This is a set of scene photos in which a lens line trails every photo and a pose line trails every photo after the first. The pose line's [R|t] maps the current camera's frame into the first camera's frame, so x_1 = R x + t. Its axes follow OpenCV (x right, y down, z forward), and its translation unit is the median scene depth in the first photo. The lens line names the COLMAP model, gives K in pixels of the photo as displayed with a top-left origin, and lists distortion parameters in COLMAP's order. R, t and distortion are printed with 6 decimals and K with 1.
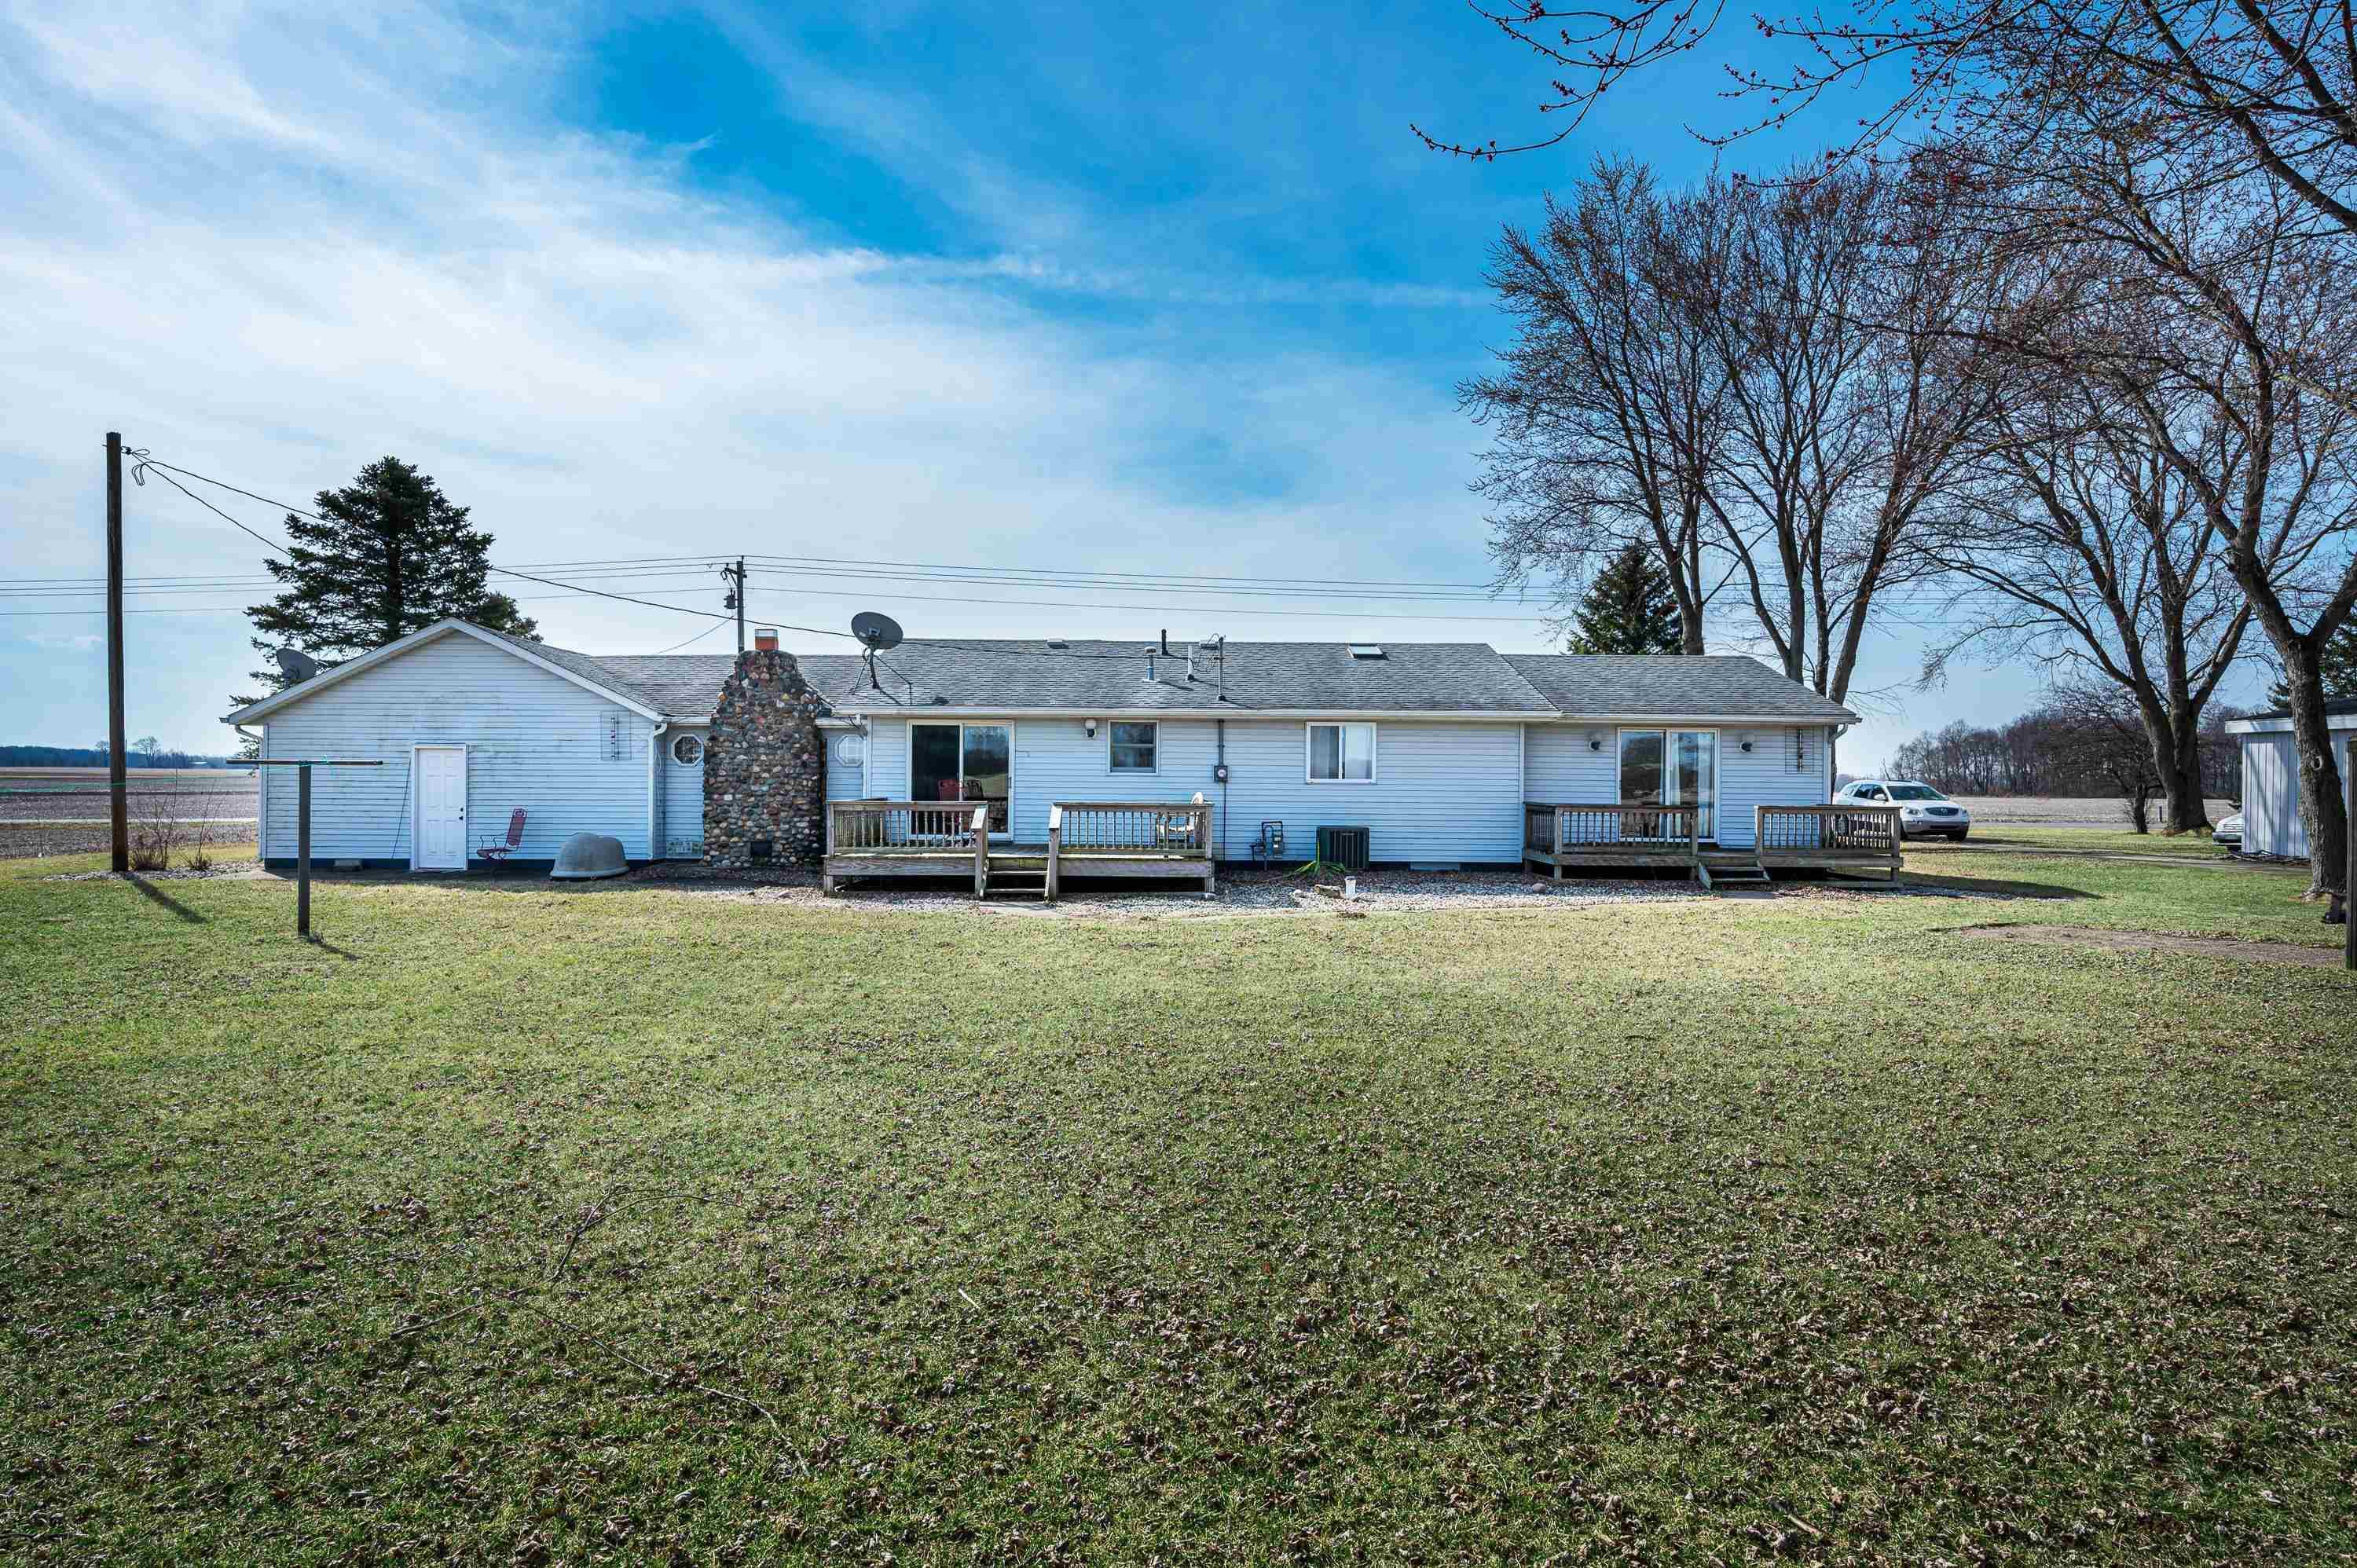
lens RADIAL K [[1340.3, 0, 1175.6], [0, 1340.3, 783.5], [0, 0, 1]] dist [0.004619, 0.000119]
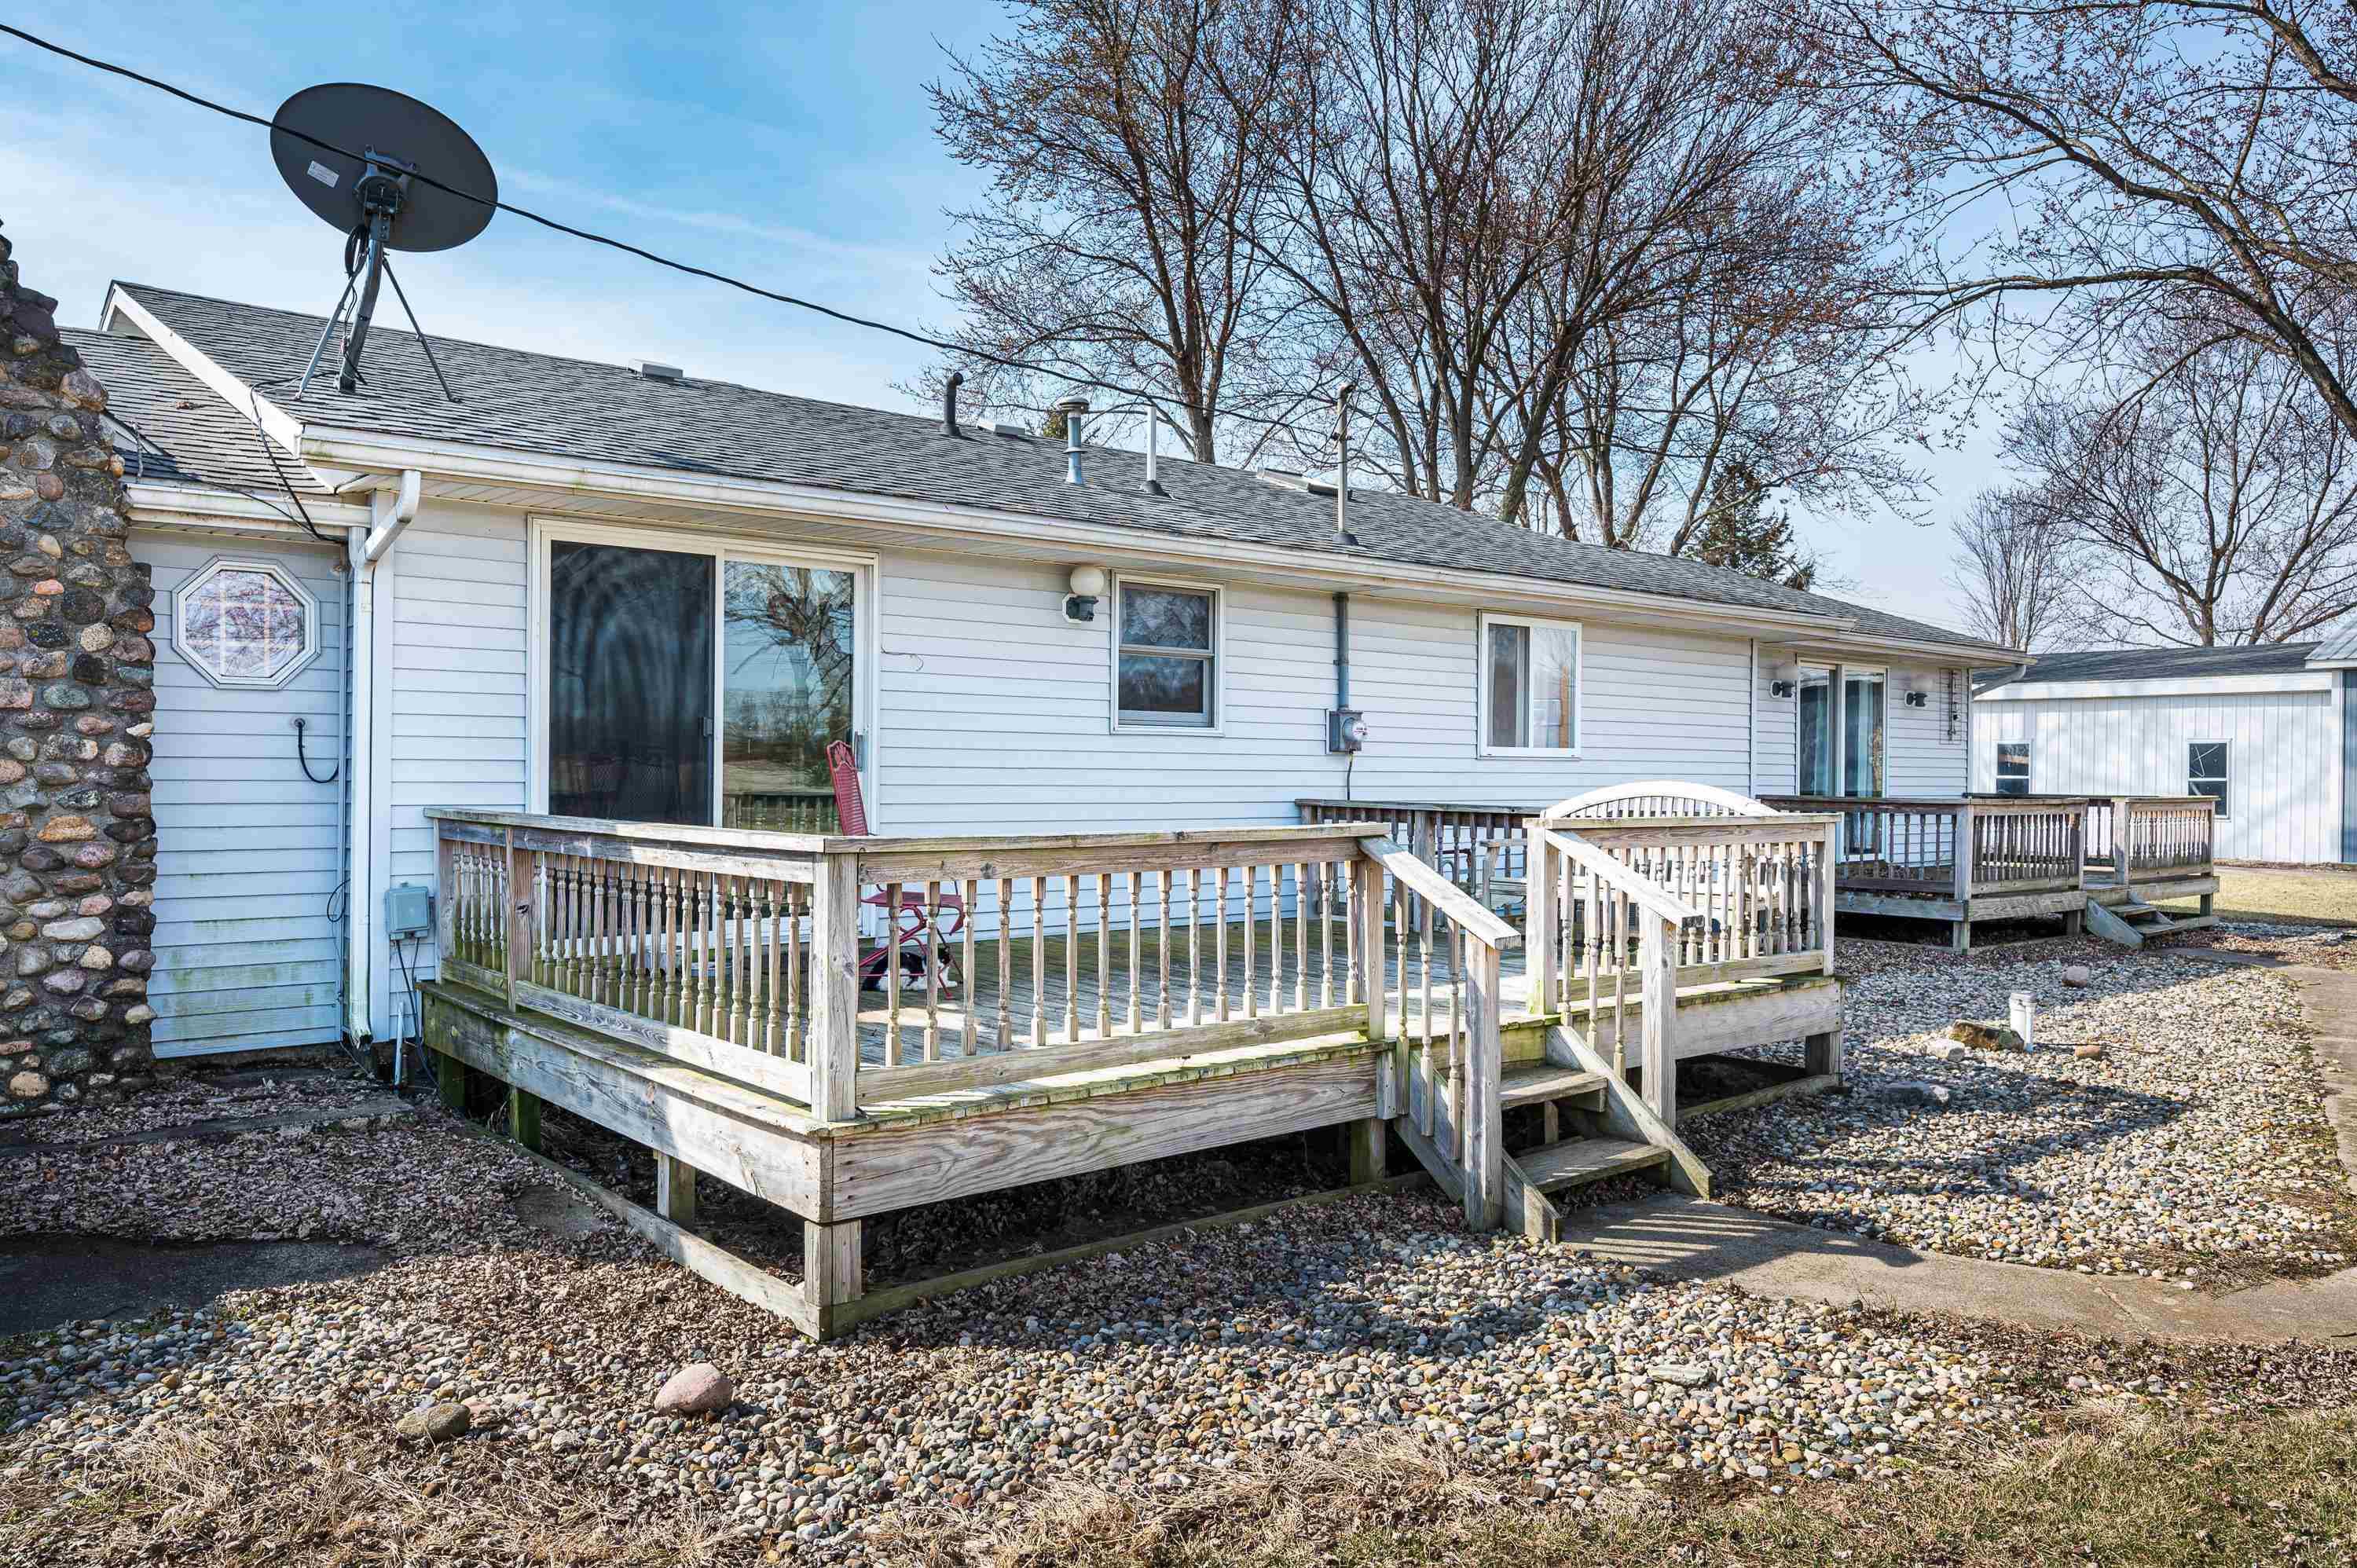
lens RADIAL K [[1672.5, 0, 1179.0], [0, 1672.5, 789.6], [0, 0, 1]] dist [0.005695, 0.002030]
pose [[0.778694, -0.009553, 0.627331, -0.309471], [0.000352, 0.999891, 0.014789, 0.002462], [-0.627404, -0.011295, 0.778612, 0.649220]]
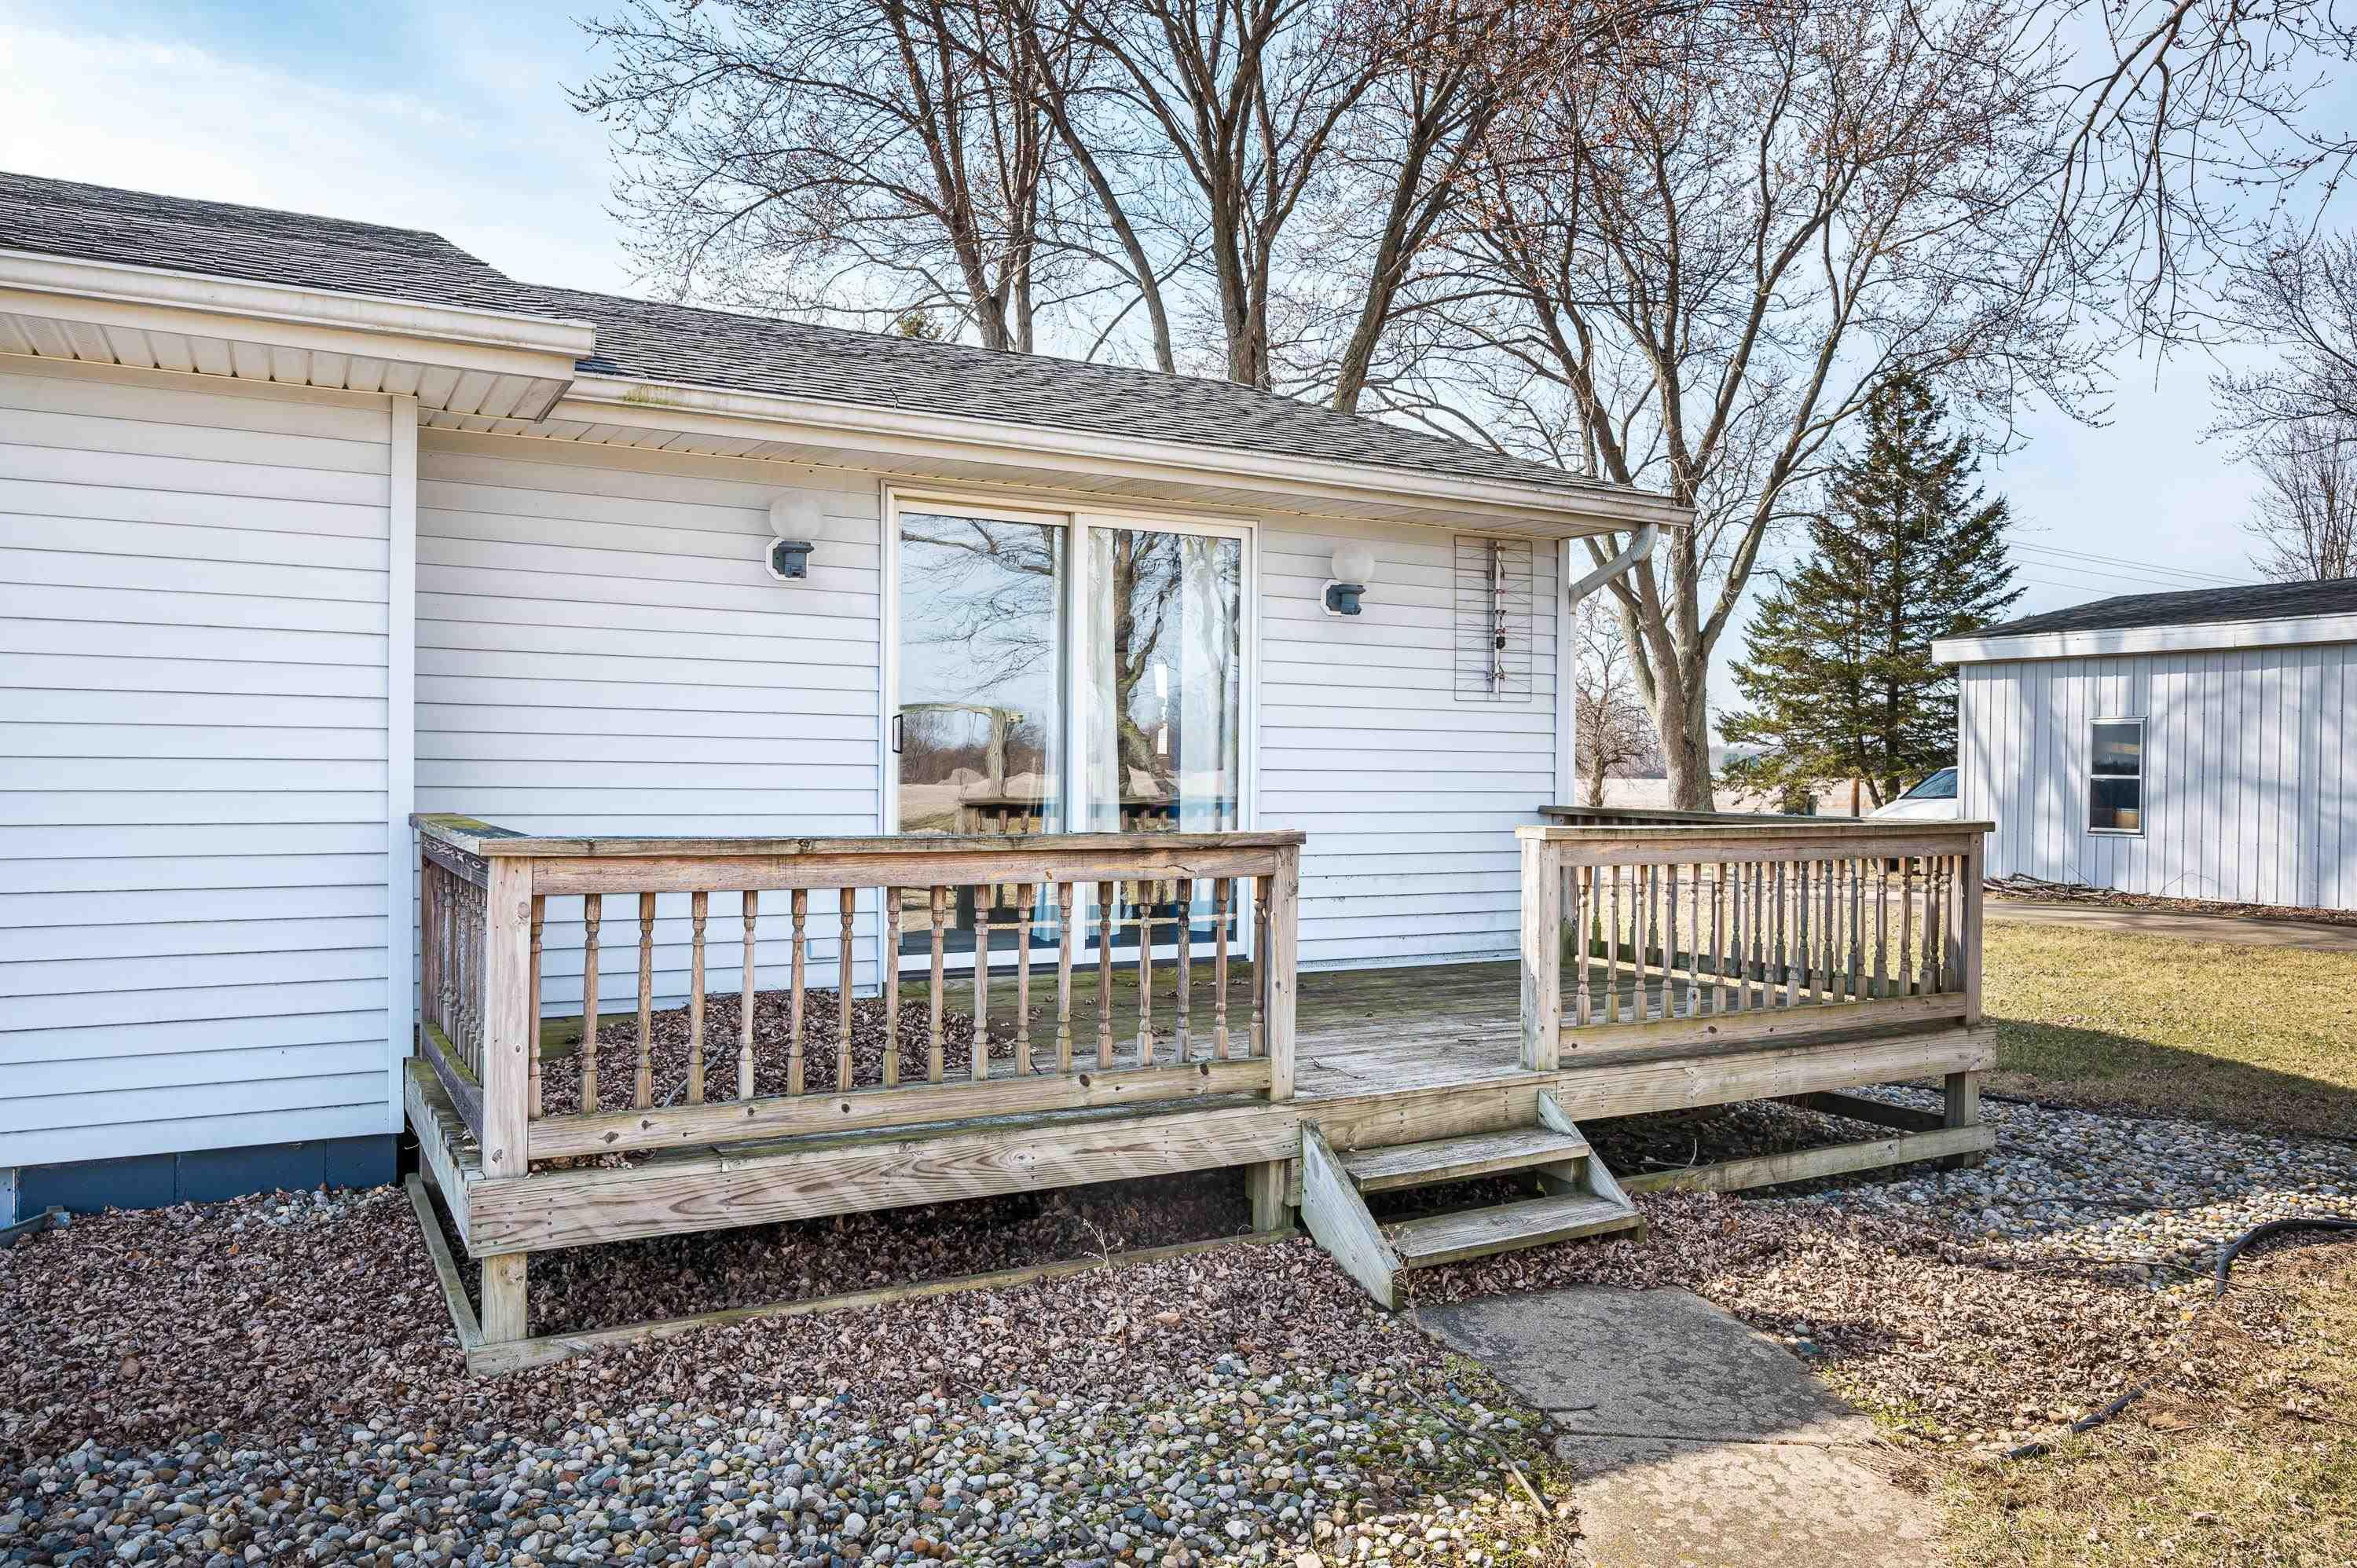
lens RADIAL K [[1672.5, 0, 1168.7], [0, 1672.5, 778.1], [0, 0, 1]] dist [0.005695, 0.002030]
pose [[0.883894, -0.001994, 0.467683, 0.246103], [-0.003802, 0.999927, 0.011450, 0.005833], [-0.467672, -0.011899, 0.883822, 0.746918]]
